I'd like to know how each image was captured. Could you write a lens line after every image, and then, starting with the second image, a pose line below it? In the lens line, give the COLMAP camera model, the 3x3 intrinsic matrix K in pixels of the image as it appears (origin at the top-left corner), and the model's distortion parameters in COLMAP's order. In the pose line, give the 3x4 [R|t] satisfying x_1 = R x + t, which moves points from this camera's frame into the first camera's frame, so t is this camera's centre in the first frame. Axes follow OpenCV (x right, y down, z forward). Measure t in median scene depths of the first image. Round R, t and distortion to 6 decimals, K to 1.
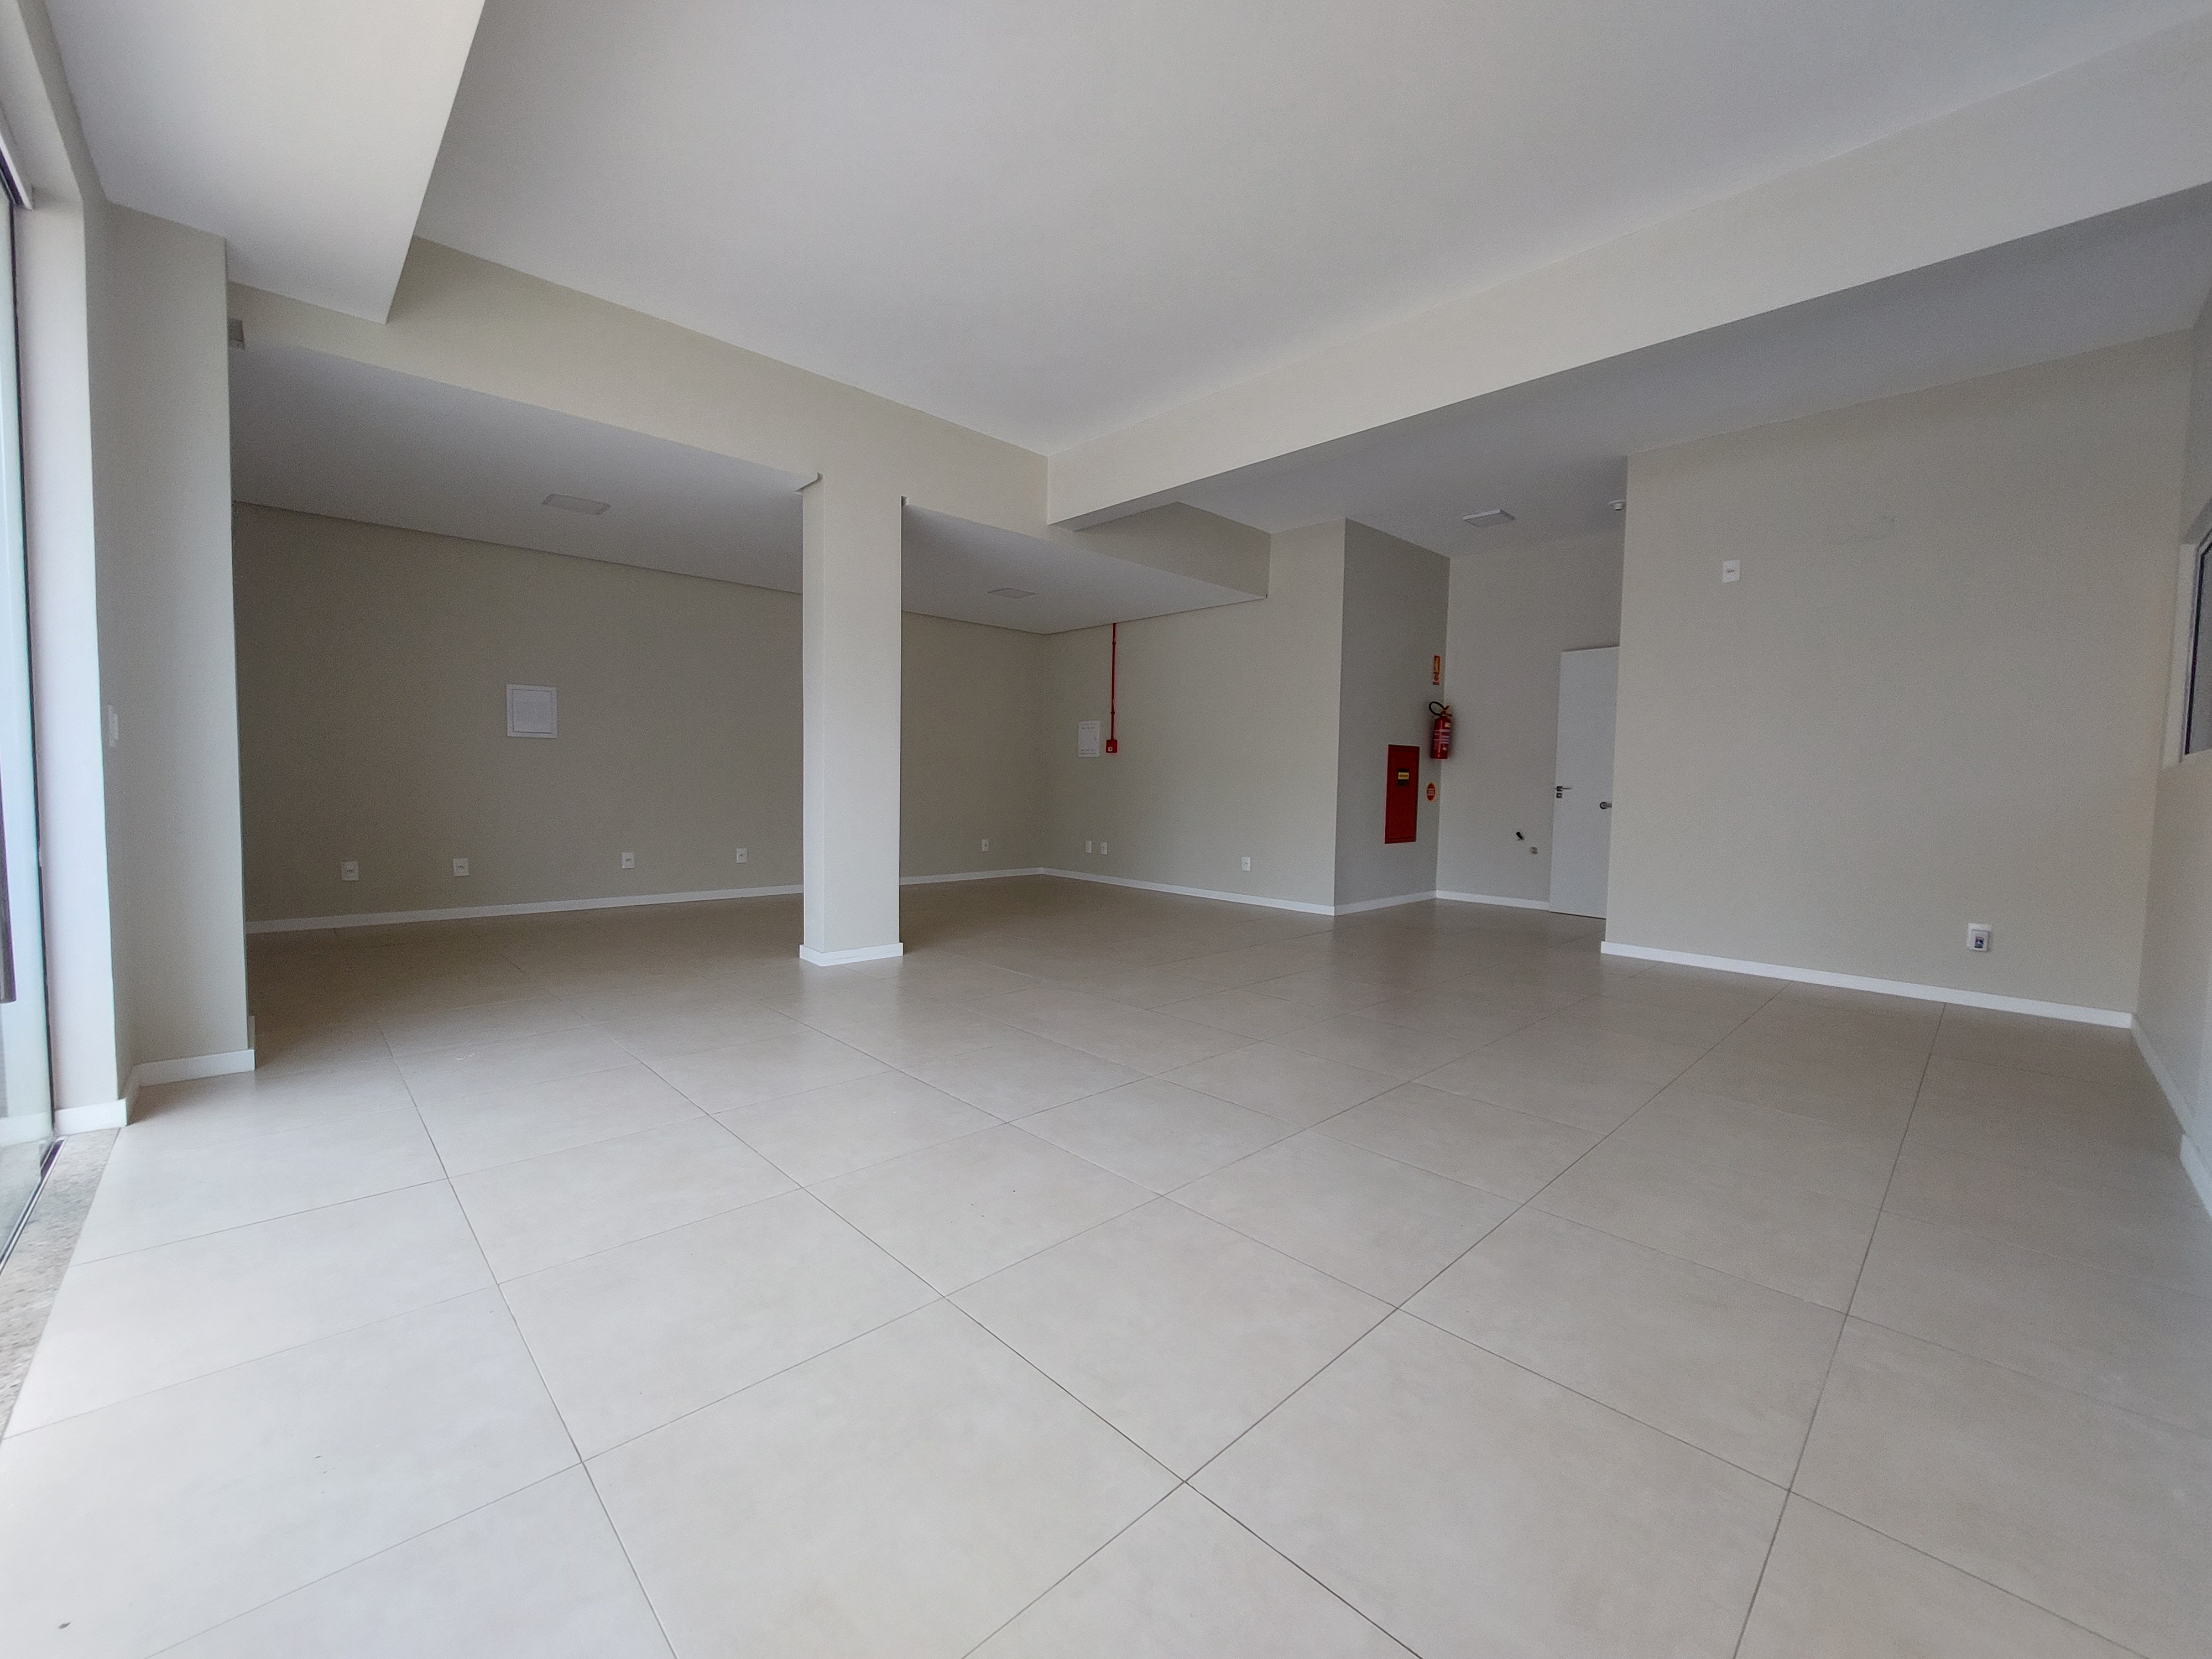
lens RADIAL K [[885.1, 0, 1129.4], [0, 885.1, 832.0], [0, 0, 1]] dist [0.000714, -0.006967]
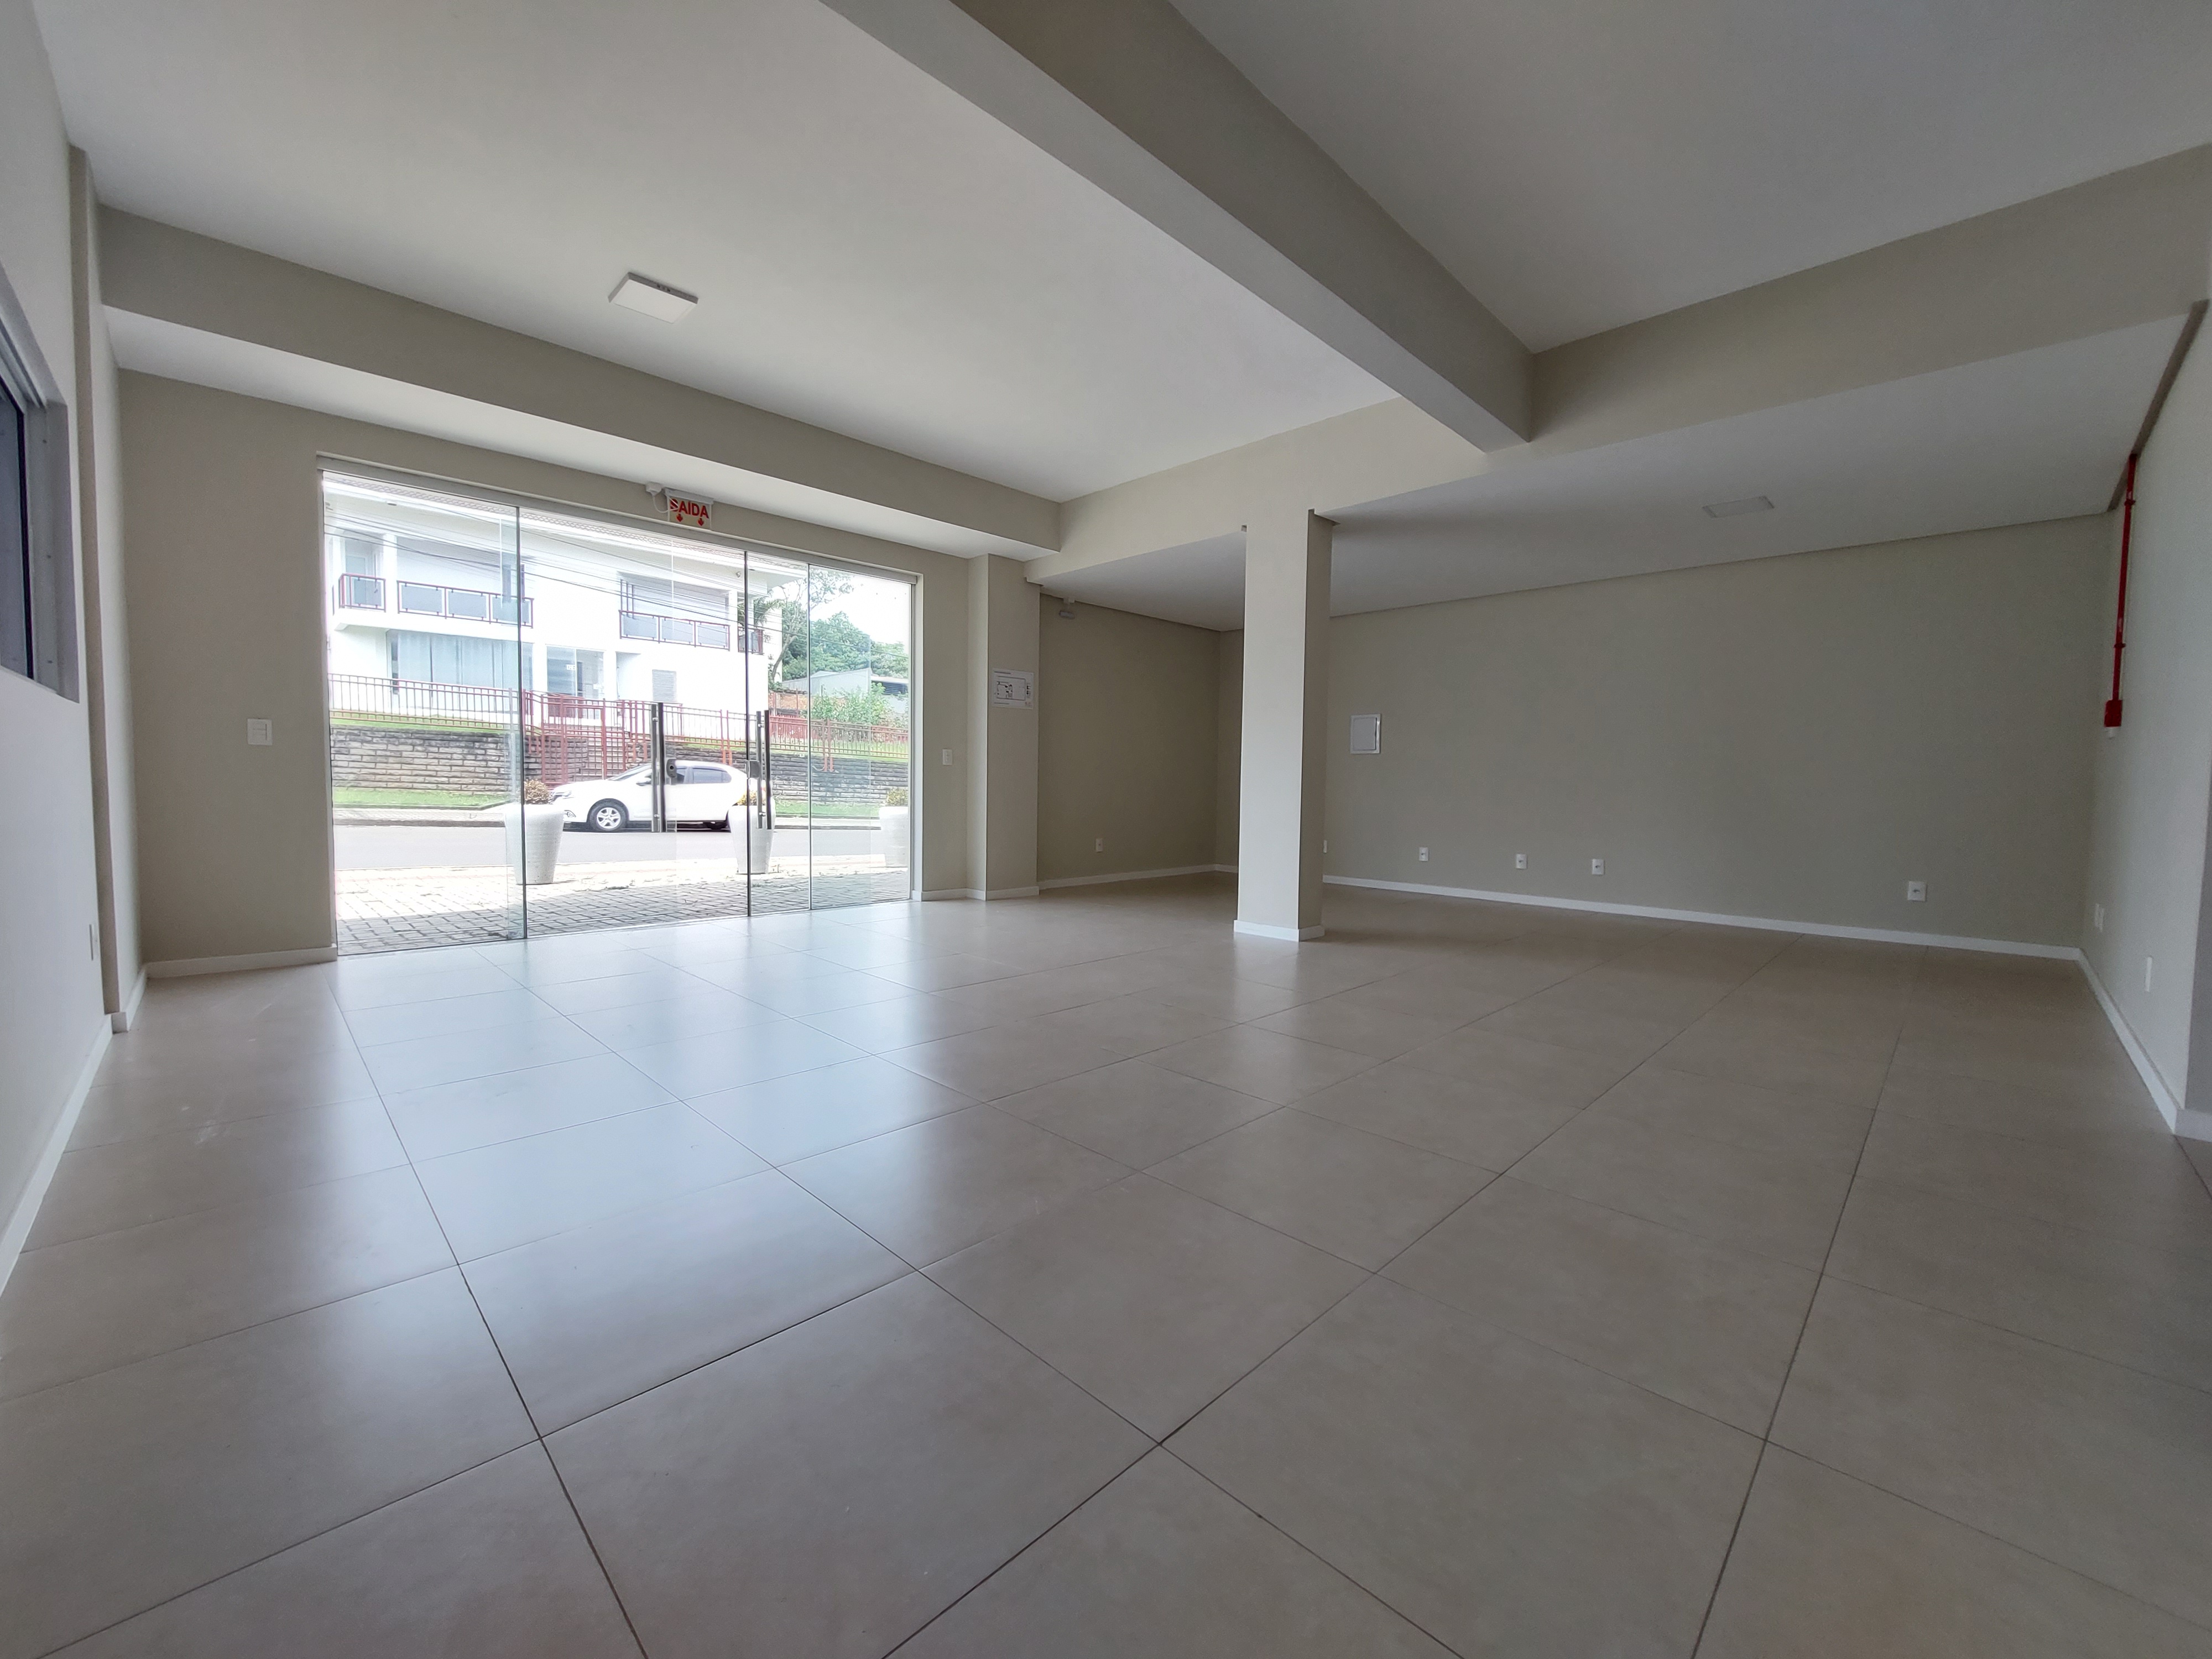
lens RADIAL K [[885.1, 0, 1129.4], [0, 885.1, 832.0], [0, 0, 1]] dist [0.000714, -0.006967]
pose [[0.019219, 0.043081, -0.998887, 0.778366], [-0.066533, 0.996912, 0.041716, -0.027157], [0.997599, 0.065657, 0.022026, 0.765563]]
